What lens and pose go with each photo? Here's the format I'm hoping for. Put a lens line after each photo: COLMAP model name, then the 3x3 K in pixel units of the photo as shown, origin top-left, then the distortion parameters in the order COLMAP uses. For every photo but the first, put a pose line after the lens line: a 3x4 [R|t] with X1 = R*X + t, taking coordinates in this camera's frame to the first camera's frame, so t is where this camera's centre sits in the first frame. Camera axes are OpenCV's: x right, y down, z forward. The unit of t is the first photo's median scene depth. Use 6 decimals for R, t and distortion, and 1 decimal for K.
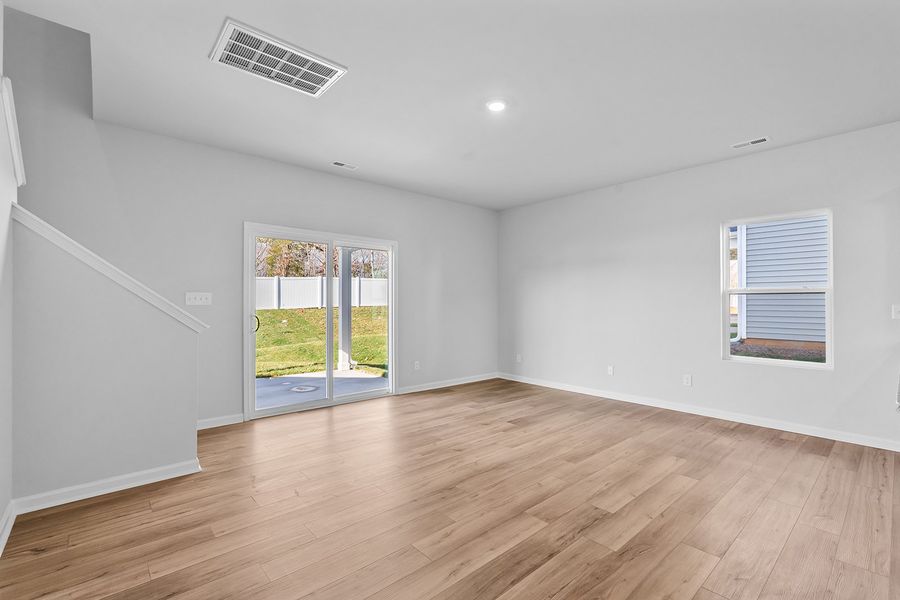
lens RADIAL K [[403.8, 0, 446.2], [0, 403.8, 304.8], [0, 0, 1]] dist [-0.000282, -0.000723]
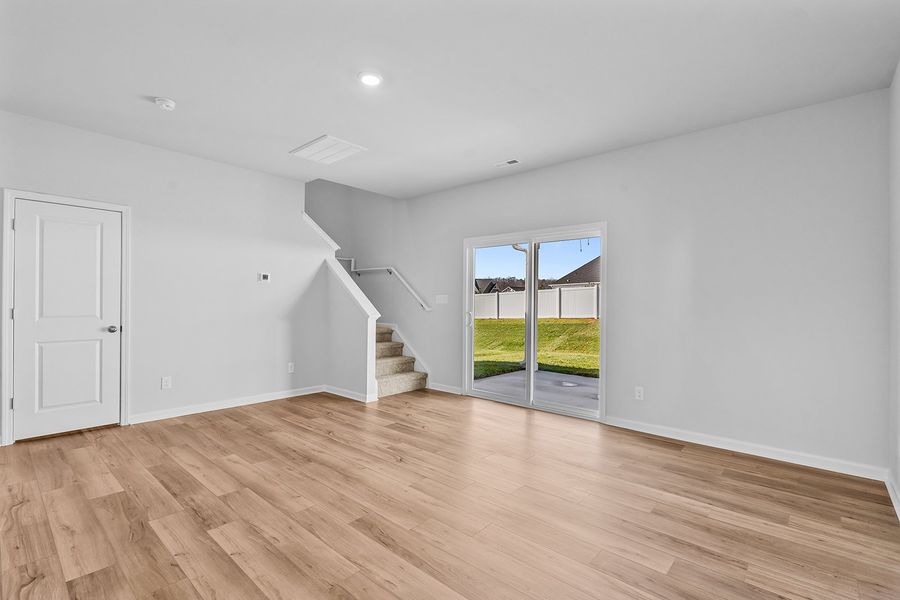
lens RADIAL K [[403.8, 0, 446.2], [0, 403.8, 304.8], [0, 0, 1]] dist [-0.000282, -0.000723]
pose [[0.126252, 0.001155, -0.991997, 1.195251], [-0.009510, 0.999955, -0.000046, 0.005315], [0.991953, 0.009440, 0.126258, 1.228068]]
